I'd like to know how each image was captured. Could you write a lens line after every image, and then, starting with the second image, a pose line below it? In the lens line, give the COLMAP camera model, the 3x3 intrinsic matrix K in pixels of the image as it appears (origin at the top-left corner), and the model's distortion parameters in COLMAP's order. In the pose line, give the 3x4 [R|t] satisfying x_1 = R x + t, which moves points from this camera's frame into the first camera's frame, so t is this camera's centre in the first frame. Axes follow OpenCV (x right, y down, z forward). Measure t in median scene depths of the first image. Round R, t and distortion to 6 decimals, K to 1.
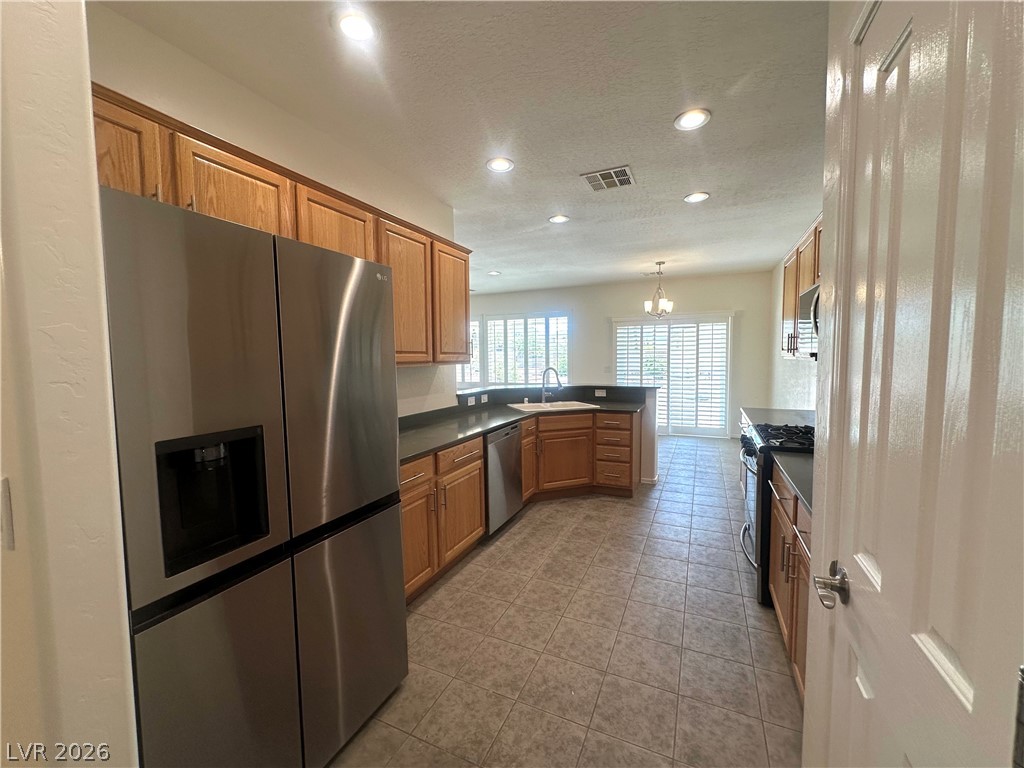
lens RADIAL K [[411.9, 0, 513.2], [0, 411.9, 382.6], [0, 0, 1]] dist [-0.003131, 0.001115]
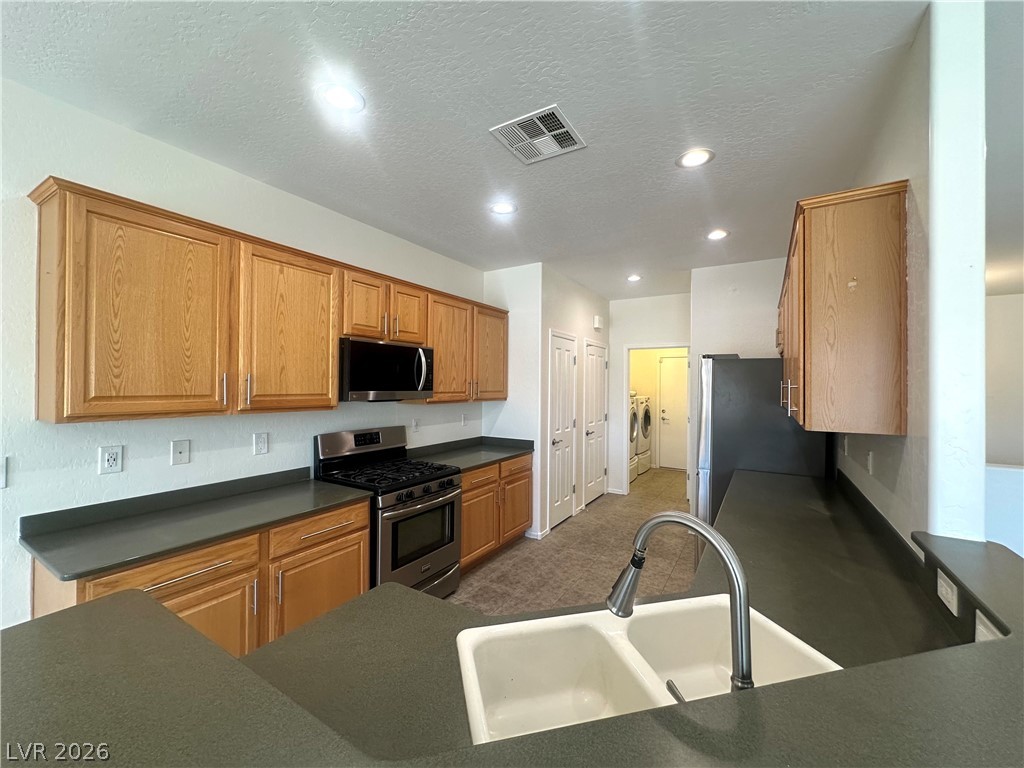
lens RADIAL K [[411.9, 0, 513.2], [0, 411.9, 382.6], [0, 0, 1]] dist [-0.003131, 0.001115]
pose [[-0.993272, 0.004183, 0.115730, 0.215188], [0.010961, 0.998256, 0.058000, -0.159263], [-0.115285, 0.058878, -0.991586, 1.817854]]
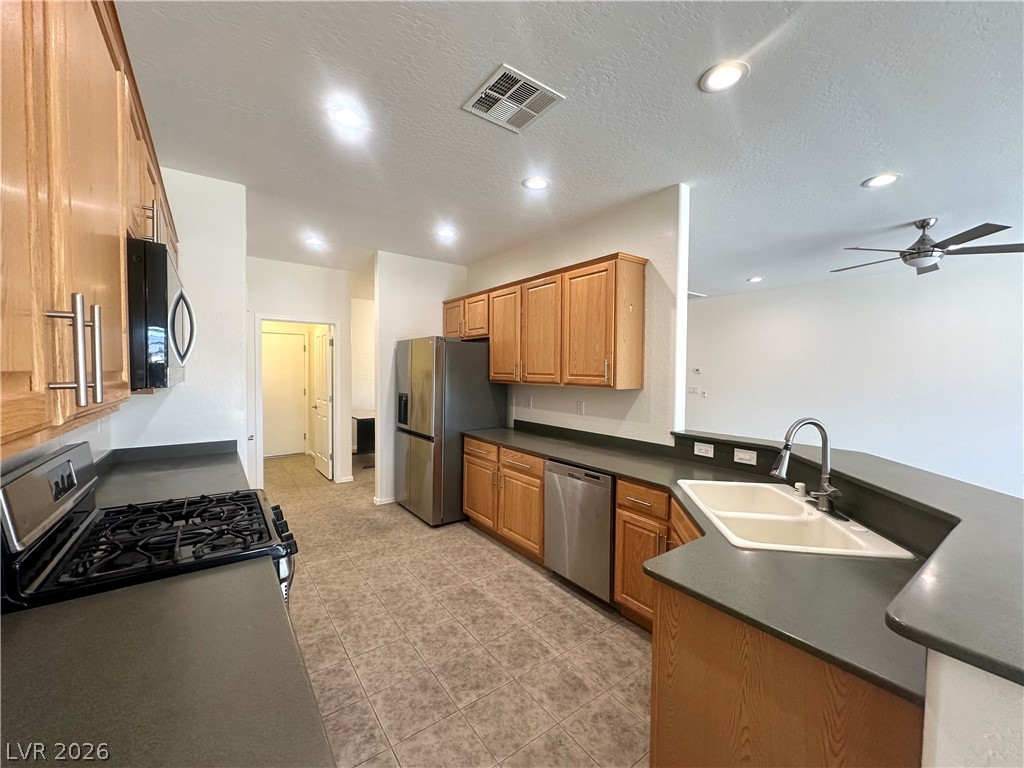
lens RADIAL K [[411.9, 0, 513.2], [0, 411.9, 382.6], [0, 0, 1]] dist [-0.003131, 0.001115]
pose [[-0.482407, 0.032521, -0.875343, 0.862720], [-0.061327, 0.995604, 0.070787, -0.125340], [0.873798, 0.087830, -0.478292, 1.455327]]
